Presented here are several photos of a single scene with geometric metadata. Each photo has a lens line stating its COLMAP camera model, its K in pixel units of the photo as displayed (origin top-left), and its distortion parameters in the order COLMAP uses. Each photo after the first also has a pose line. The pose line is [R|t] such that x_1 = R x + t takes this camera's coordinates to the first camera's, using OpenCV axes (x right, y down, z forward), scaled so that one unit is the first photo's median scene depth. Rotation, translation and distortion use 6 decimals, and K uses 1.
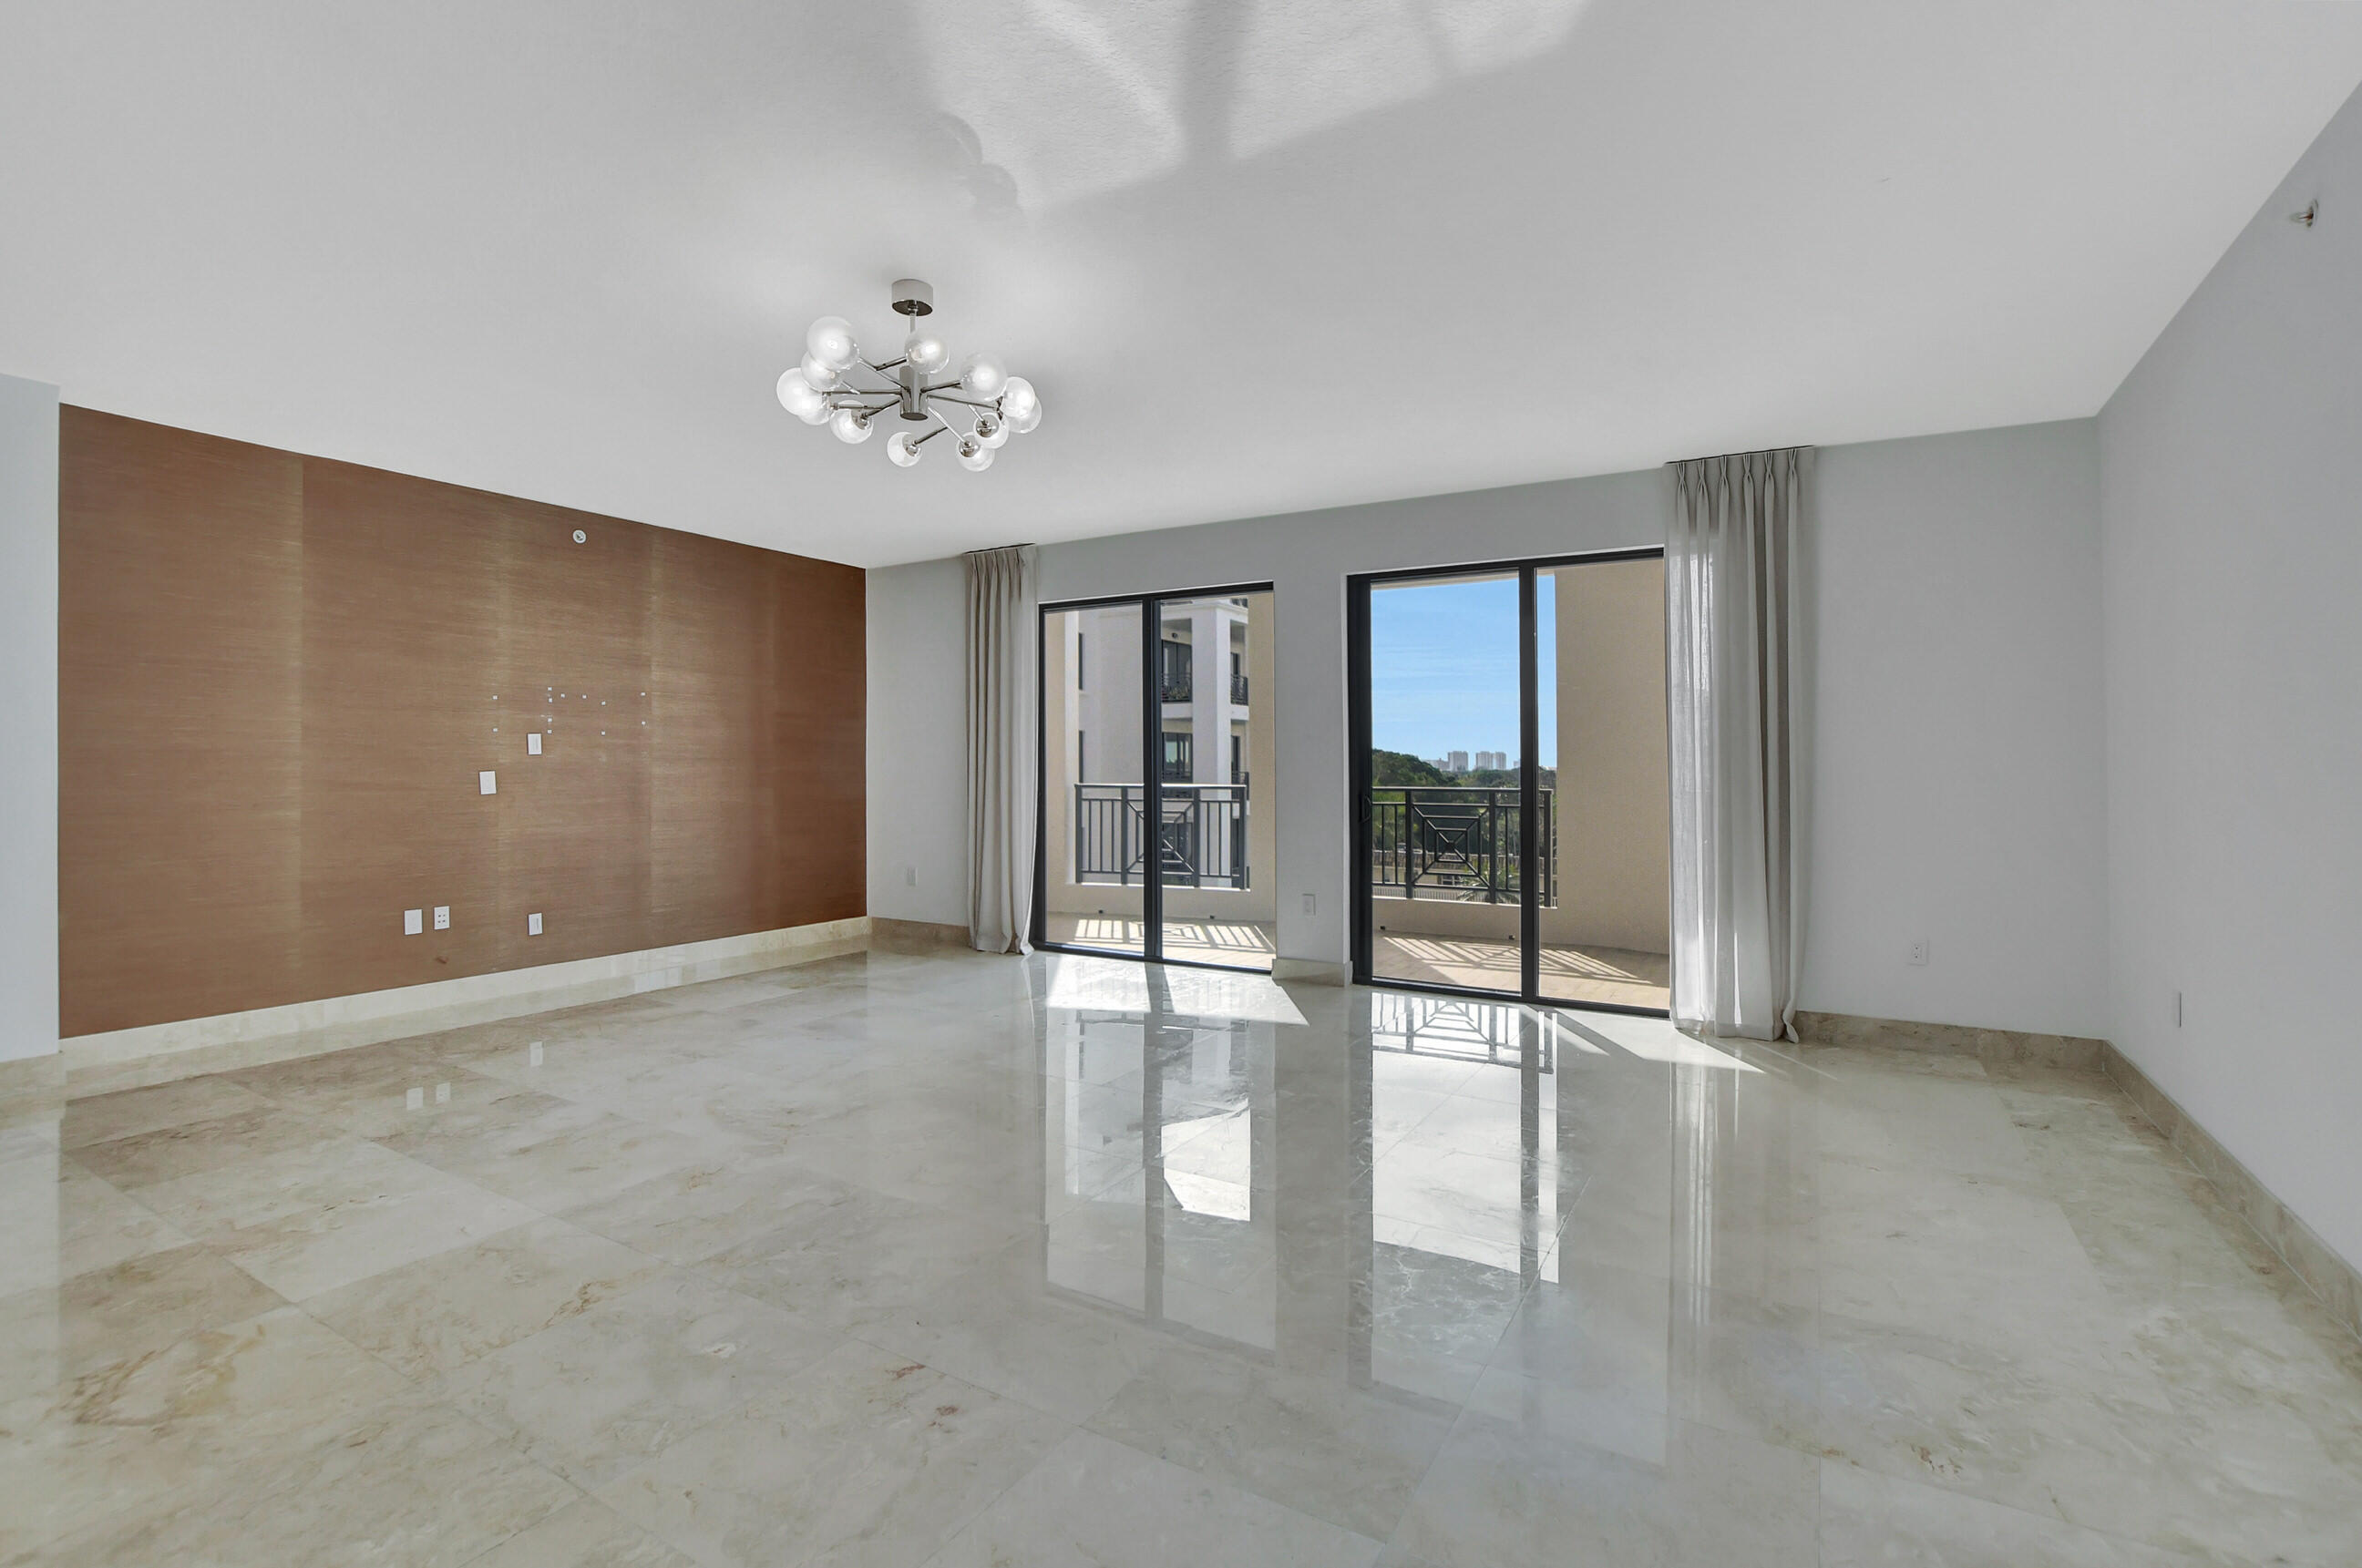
lens RADIAL K [[1084.7, 0, 1149.5], [0, 1084.7, 757.7], [0, 0, 1]] dist [-0.000627, -0.000039]
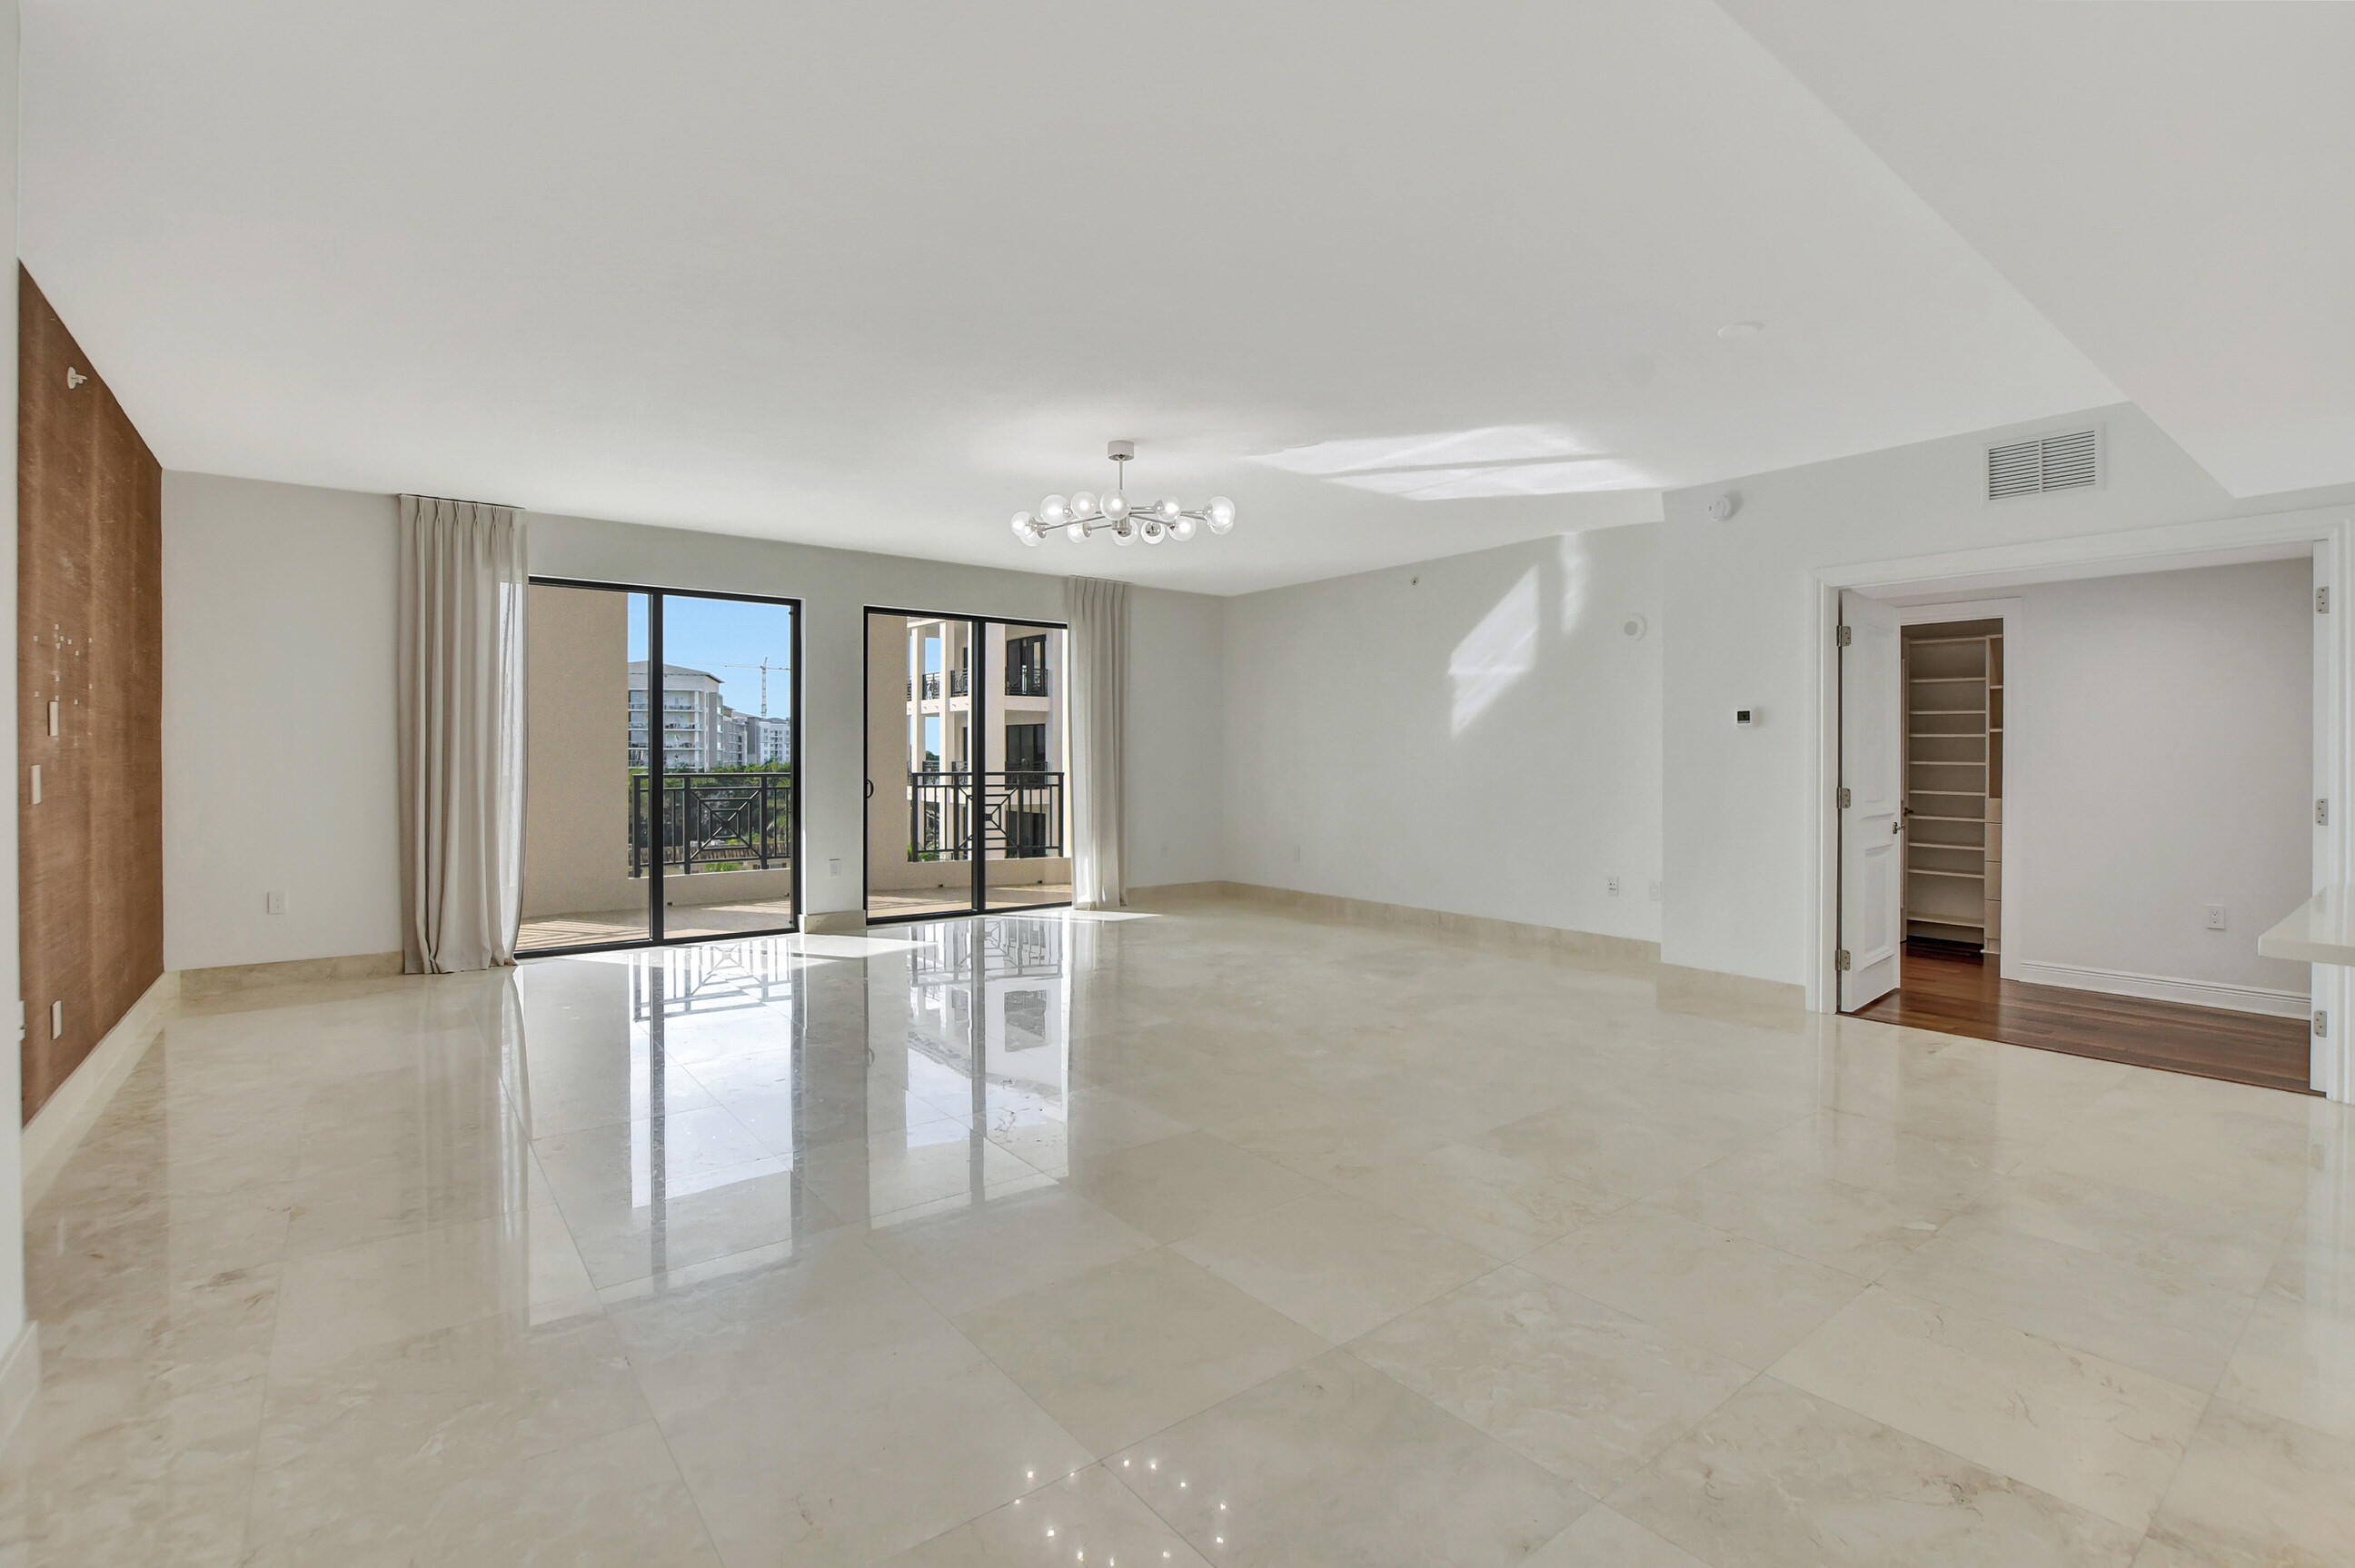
lens RADIAL K [[1081.6, 0, 1146.1], [0, 1081.6, 757.8], [0, 0, 1]] dist [-0.000627, -0.000039]
pose [[0.381793, 0.001700, 0.924246, -0.860397], [-0.005861, 0.999983, 0.000582, 0.007625], [-0.924229, -0.005639, 0.381796, 0.203220]]
